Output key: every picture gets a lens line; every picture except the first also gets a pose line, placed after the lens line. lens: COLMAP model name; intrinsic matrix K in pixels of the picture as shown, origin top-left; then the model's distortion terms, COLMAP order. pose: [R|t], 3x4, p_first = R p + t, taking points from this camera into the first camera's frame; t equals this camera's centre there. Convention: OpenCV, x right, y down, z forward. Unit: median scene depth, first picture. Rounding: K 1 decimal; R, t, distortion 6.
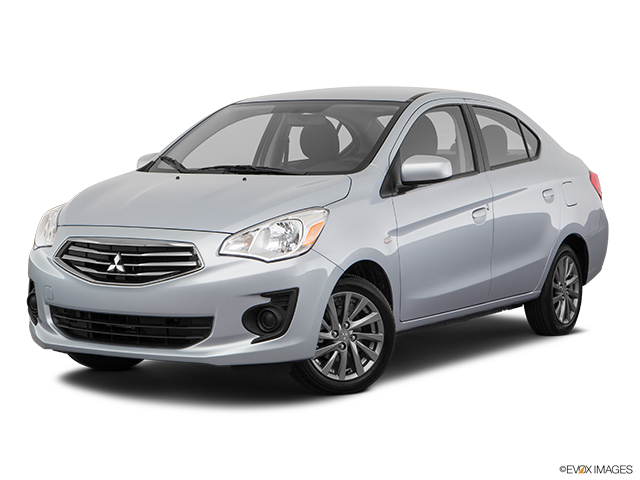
lens RADIAL K [[1420.5, 0, 320.0], [0, 1420.5, 240.0], [0, 0, 1]] dist [0.149246, -0.150123]
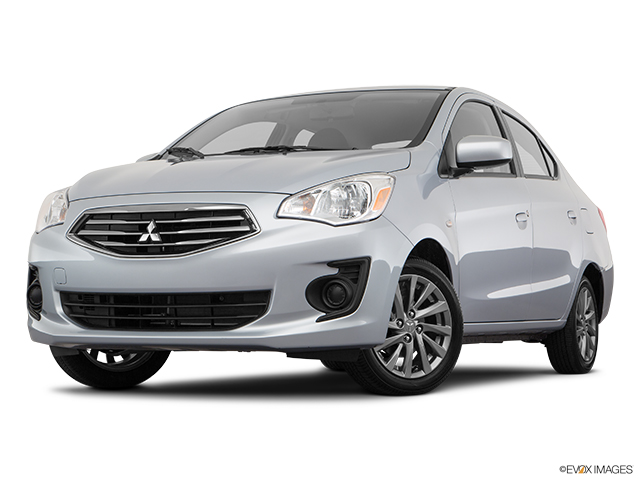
lens RADIAL K [[1353.5, 0, 320.0], [0, 1353.5, 240.0], [0, 0, 1]] dist [0.029054, 0.103166]
pose [[0.994594, 0.007780, 0.103552, -0.120708], [0.004415, 0.993120, -0.117020, 0.110440], [-0.103750, 0.116845, 0.987716, 0.192610]]
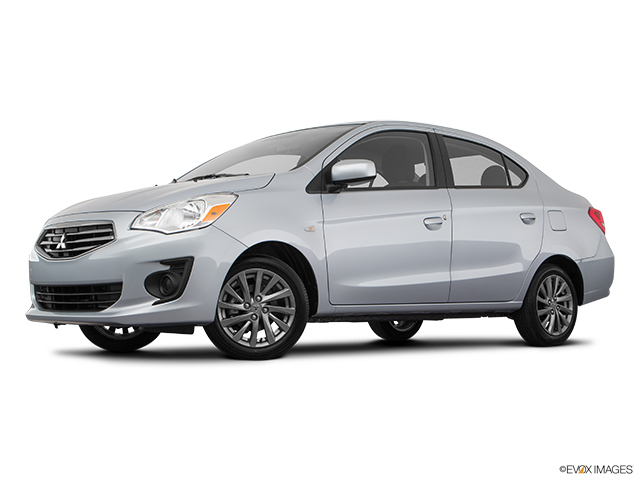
lens RADIAL K [[1014.9, 0, 320.0], [0, 1014.9, 240.0], [0, 0, 1]] dist [0.036904, 0.044412]
pose [[0.961627, -0.017668, -0.273790, 0.286160], [-0.014570, 0.993227, -0.115270, 0.105579], [0.273972, 0.114836, 0.954857, 0.235083]]
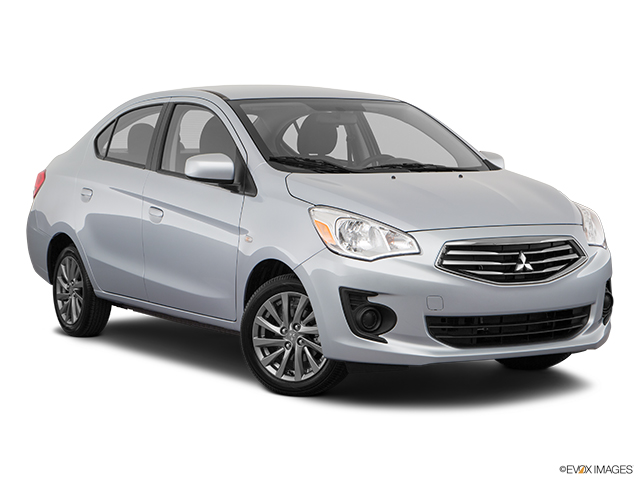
lens RADIAL K [[1445.4, 0, 320.0], [0, 1445.4, 240.0], [0, 0, 1]] dist [0.169058, 0.092123]
pose [[0.470604, -0.057952, 0.880439, -1.048768], [0.060167, 0.997626, 0.033505, -0.039507], [-0.880291, 0.037206, 0.472973, 0.621494]]
